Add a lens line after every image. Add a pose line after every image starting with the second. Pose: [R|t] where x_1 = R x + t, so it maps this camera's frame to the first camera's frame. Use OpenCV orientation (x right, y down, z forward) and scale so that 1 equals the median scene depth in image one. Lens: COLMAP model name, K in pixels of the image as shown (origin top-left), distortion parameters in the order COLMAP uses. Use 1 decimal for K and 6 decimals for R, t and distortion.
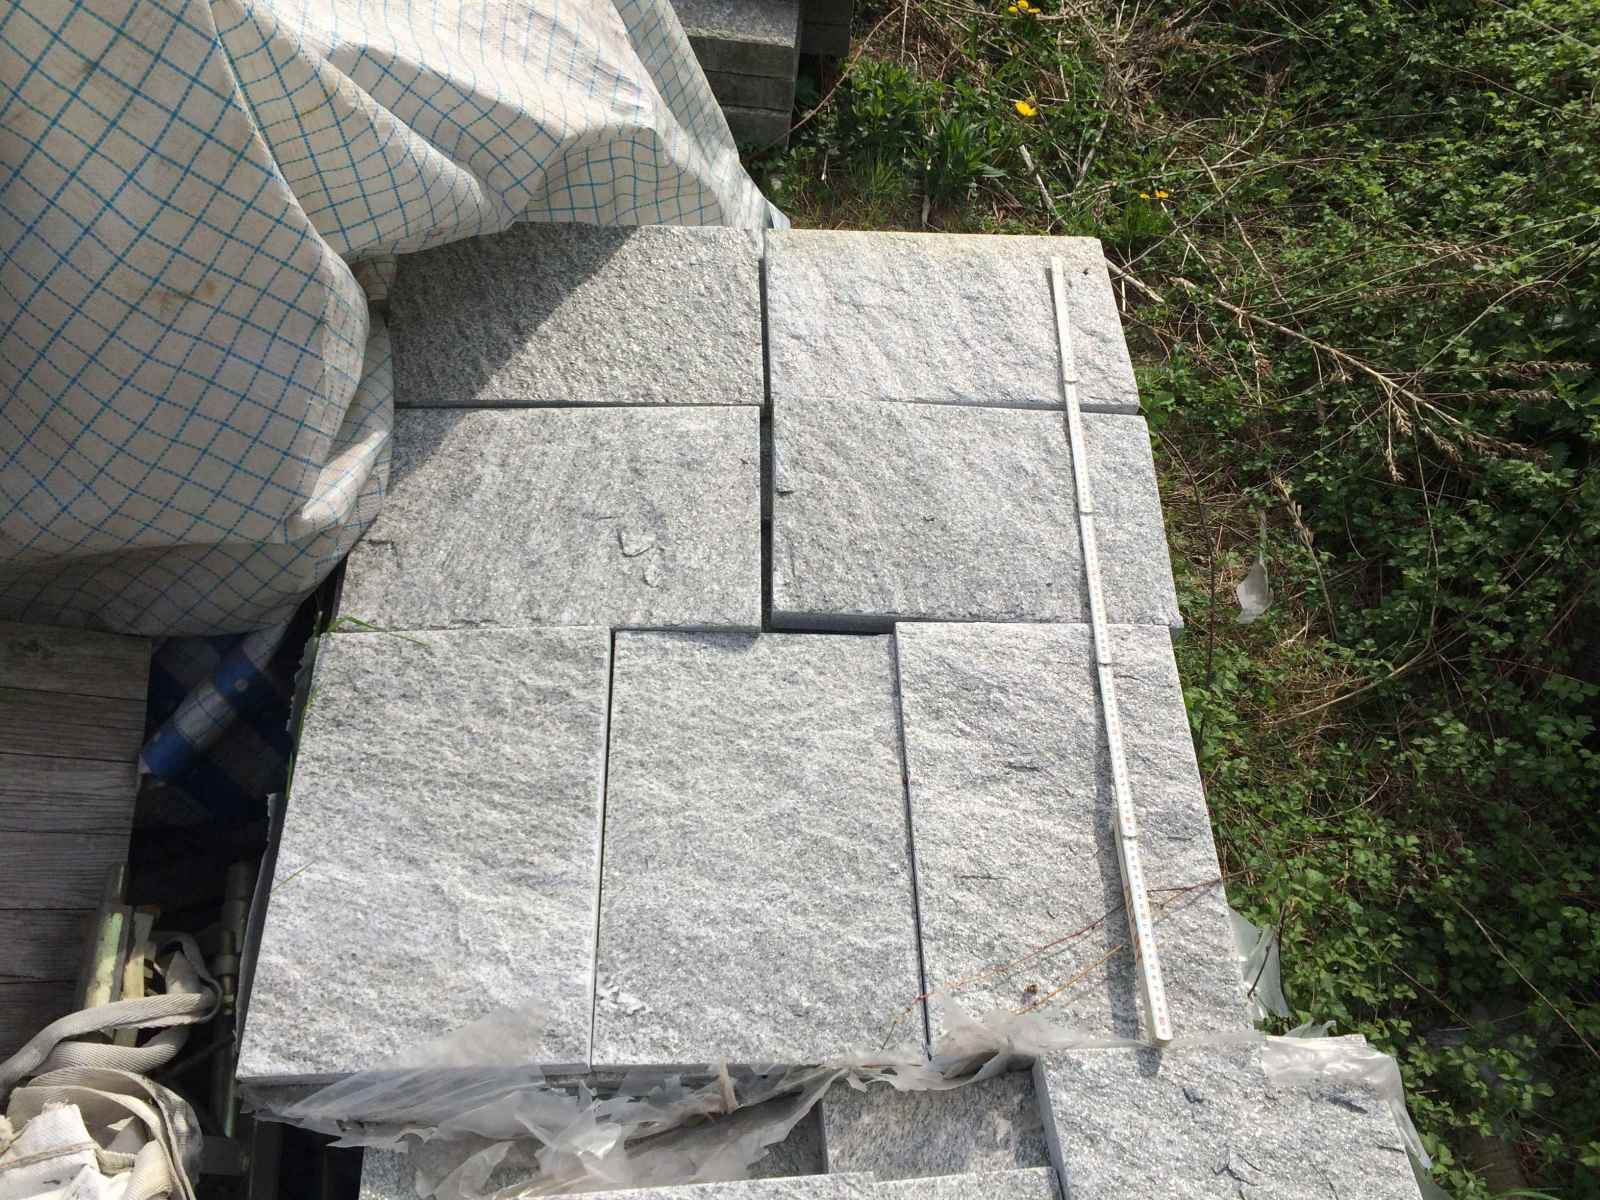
lens RADIAL K [[1354.8, 0, 788.2], [0, 1354.8, 605.1], [0, 0, 1]] dist [0.091783, -0.130119]
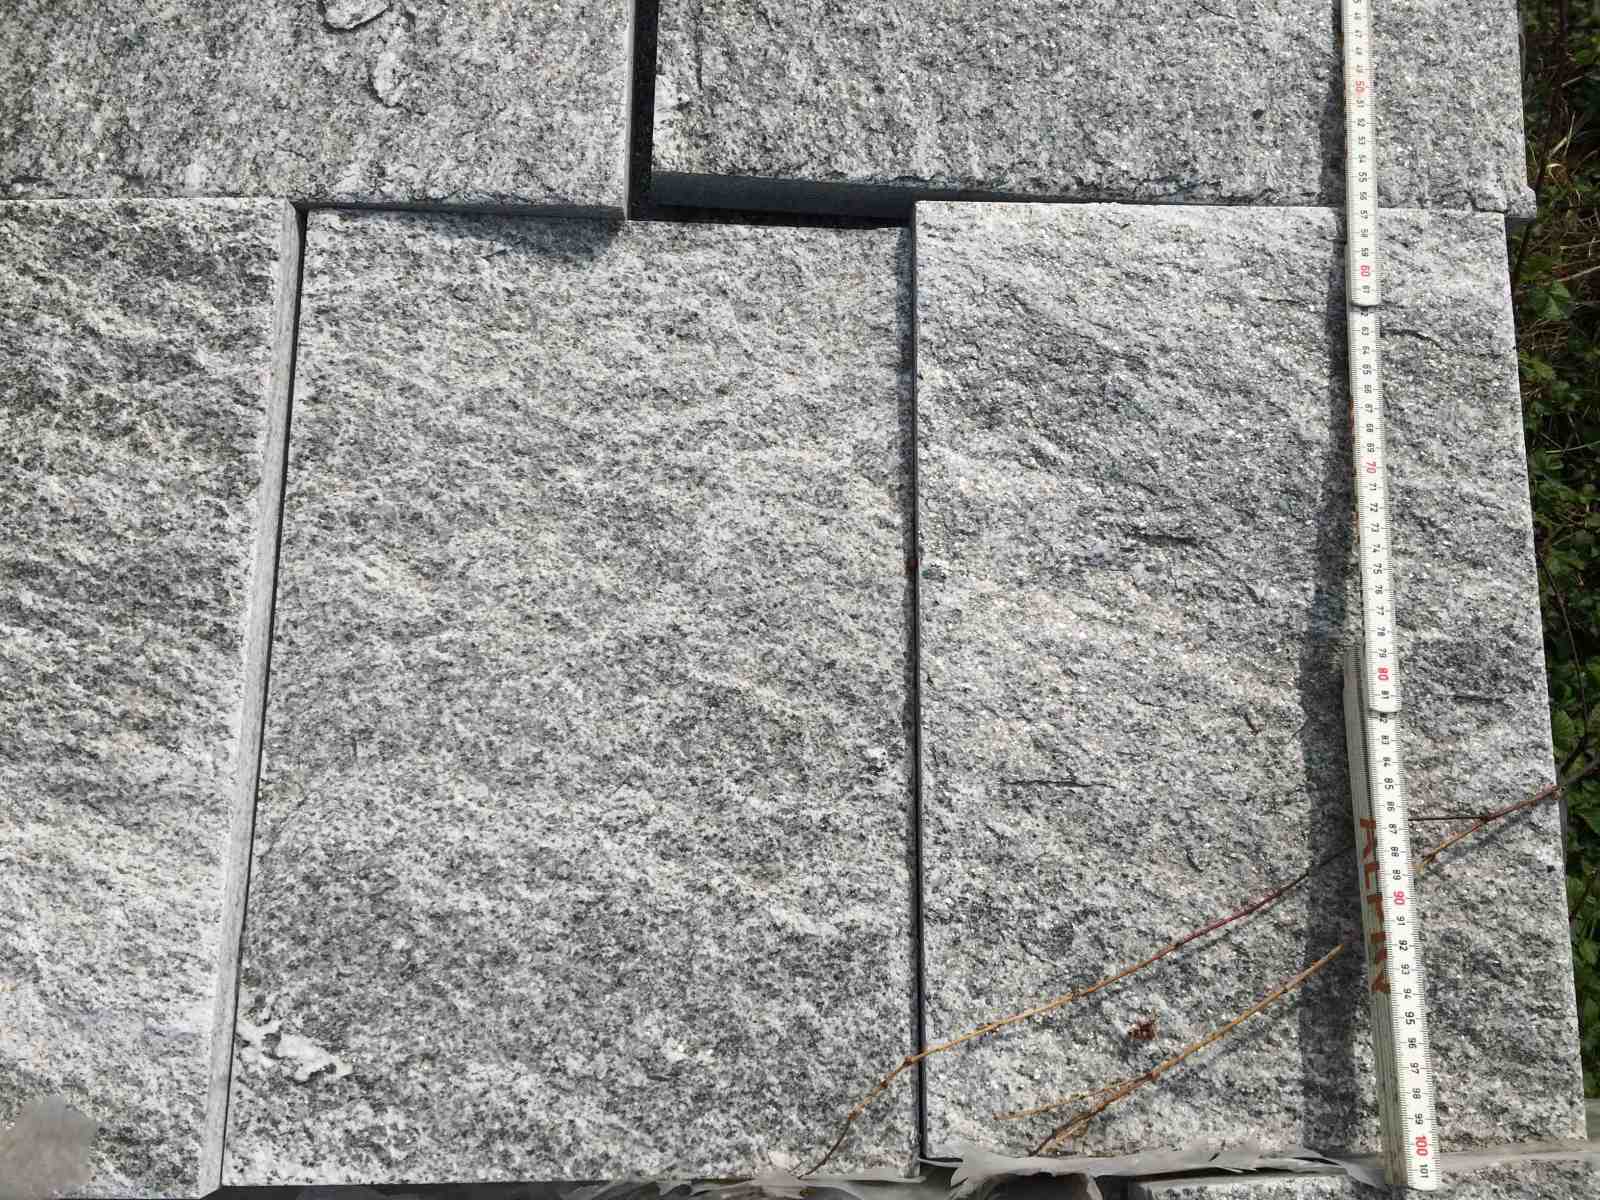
lens RADIAL K [[1354.8, 0, 788.2], [0, 1354.8, 605.1], [0, 0, 1]] dist [0.091783, -0.130119]
pose [[0.999165, 0.029785, -0.027950, 0.057243], [-0.017161, 0.927085, 0.374457, -0.036094], [0.037065, -0.373665, 0.926823, 0.558833]]
